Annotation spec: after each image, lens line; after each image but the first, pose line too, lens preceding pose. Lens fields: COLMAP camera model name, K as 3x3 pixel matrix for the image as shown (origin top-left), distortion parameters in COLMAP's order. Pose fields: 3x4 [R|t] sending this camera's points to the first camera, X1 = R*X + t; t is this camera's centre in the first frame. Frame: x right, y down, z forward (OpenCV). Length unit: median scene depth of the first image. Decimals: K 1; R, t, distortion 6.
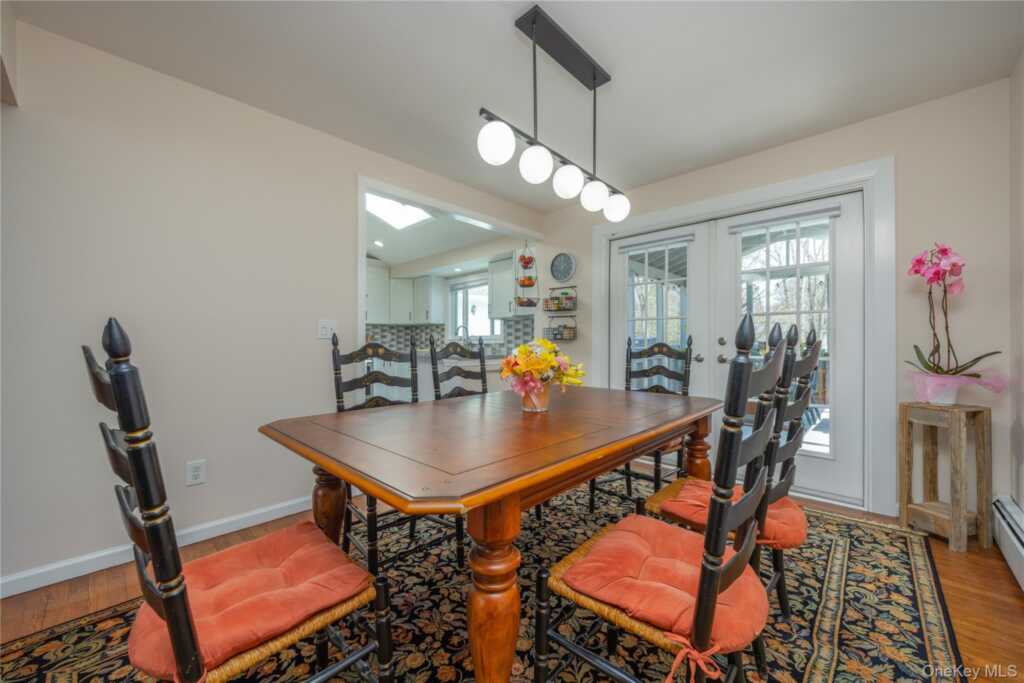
lens RADIAL K [[391.7, 0, 513.6], [0, 391.7, 346.4], [0, 0, 1]] dist [-0.002218, -0.000110]
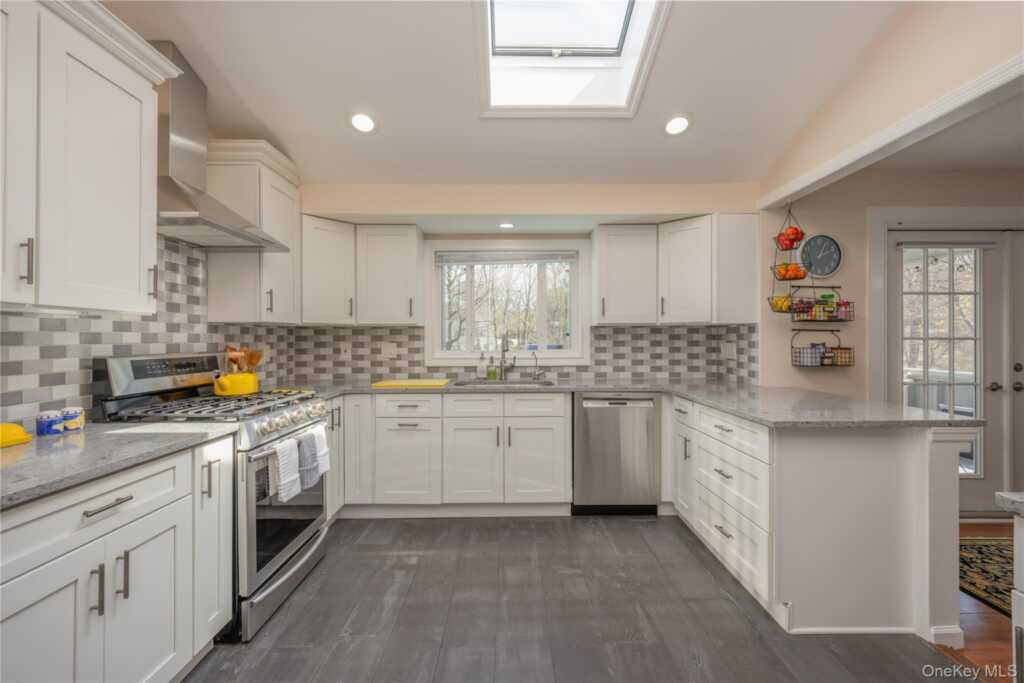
lens RADIAL K [[437.4, 0, 512.0], [0, 437.4, 341.5], [0, 0, 1]] dist [-0.000621, 0.000049]
pose [[0.716606, -0.006149, 0.697451, -0.756320], [0.005573, 0.999980, 0.003091, -0.061877], [-0.697455, 0.001672, 0.716626, 0.819897]]
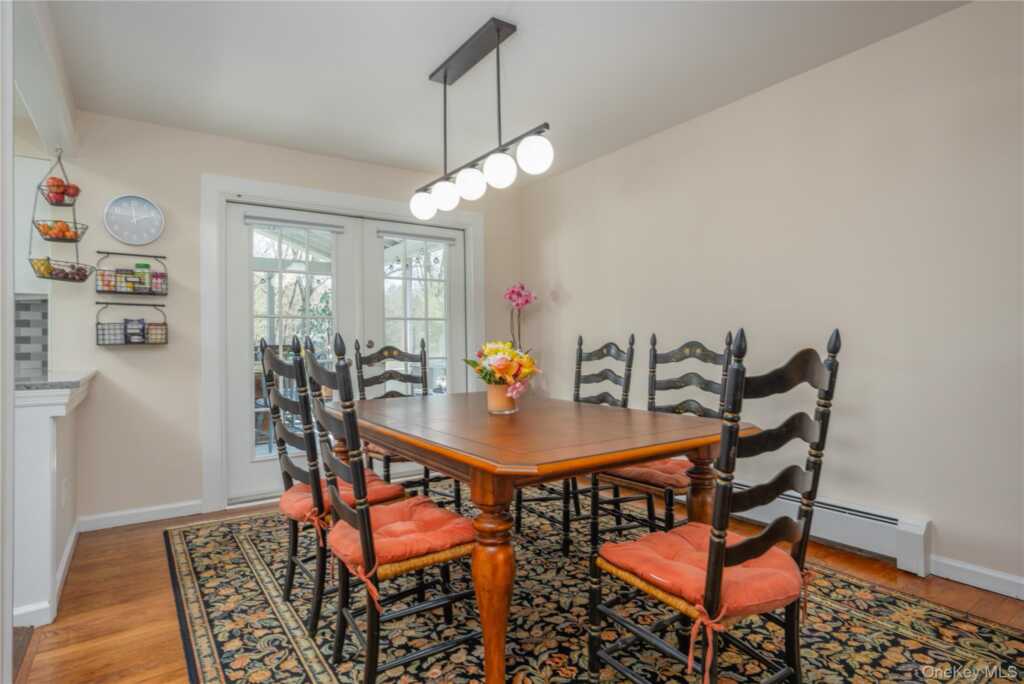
lens RADIAL K [[550.6, 0, 509.2], [0, 550.6, 335.4], [0, 0, 1]] dist [0.000124, -0.000711]
pose [[0.212217, 0.011428, 0.977156, -0.547819], [0.022546, 0.999608, -0.016587, -0.004209], [-0.976962, 0.025551, 0.211876, 0.279477]]
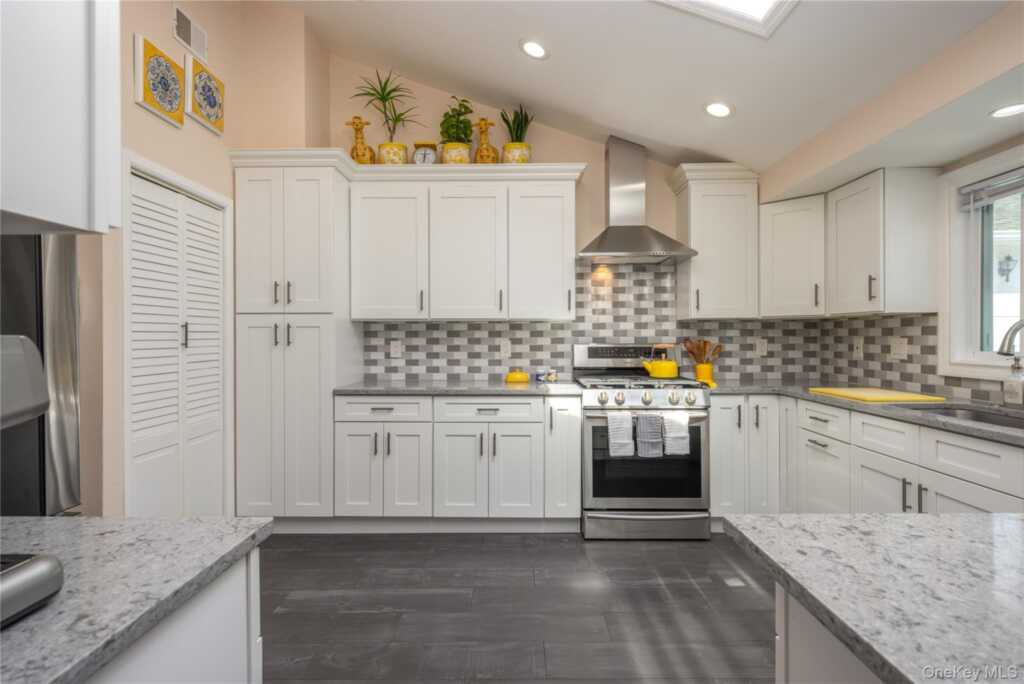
lens RADIAL K [[515.9, 0, 512.0], [0, 515.9, 342.0], [0, 0, 1]] dist [-0.000177, -0.000166]
pose [[0.677580, 0.005164, -0.735431, -0.158220], [0.001660, 0.999962, 0.008551, -0.059220], [0.735447, -0.007015, 0.677546, 0.723388]]
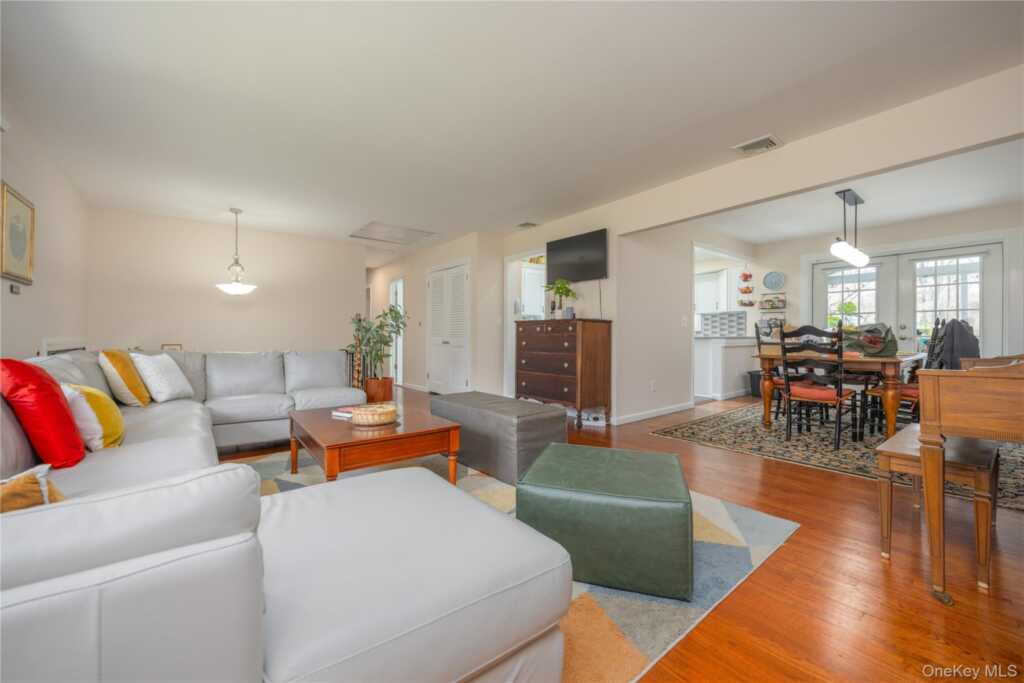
lens RADIAL K [[409.0, 0, 505.9], [0, 409.0, 337.5], [0, 0, 1]] dist [-0.001471, -0.000227]
pose [[0.988578, 0.002441, -0.150689, -0.663388], [-0.003439, 0.999974, -0.006364, 0.035444], [0.150670, 0.006809, 0.988561, -0.734851]]
